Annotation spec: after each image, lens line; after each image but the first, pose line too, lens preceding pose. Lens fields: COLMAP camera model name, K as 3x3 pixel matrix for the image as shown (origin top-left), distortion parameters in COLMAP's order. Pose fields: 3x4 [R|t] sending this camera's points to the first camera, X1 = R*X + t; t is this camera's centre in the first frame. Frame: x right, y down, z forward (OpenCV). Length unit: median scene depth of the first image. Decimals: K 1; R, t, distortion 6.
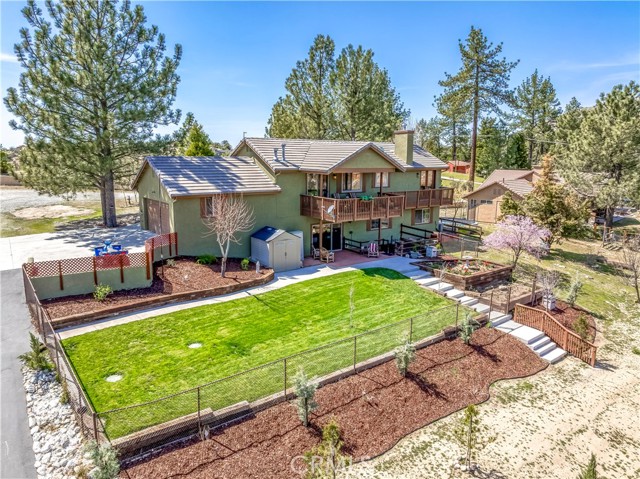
lens RADIAL K [[454.7, 0, 320.0], [0, 454.7, 239.5], [0, 0, 1]] dist [-0.050613, 0.040007]
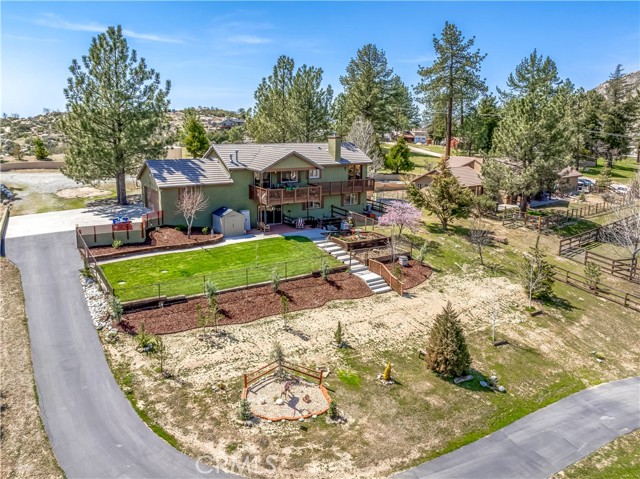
lens RADIAL K [[501.4, 0, 316.2], [0, 501.4, 222.2], [0, 0, 1]] dist [-0.025294, 0.002110]
pose [[0.997490, 0.019491, -0.068071, 0.328400], [-0.018128, 0.999624, 0.020591, -0.018541], [0.068447, -0.019305, 0.997468, -0.689591]]
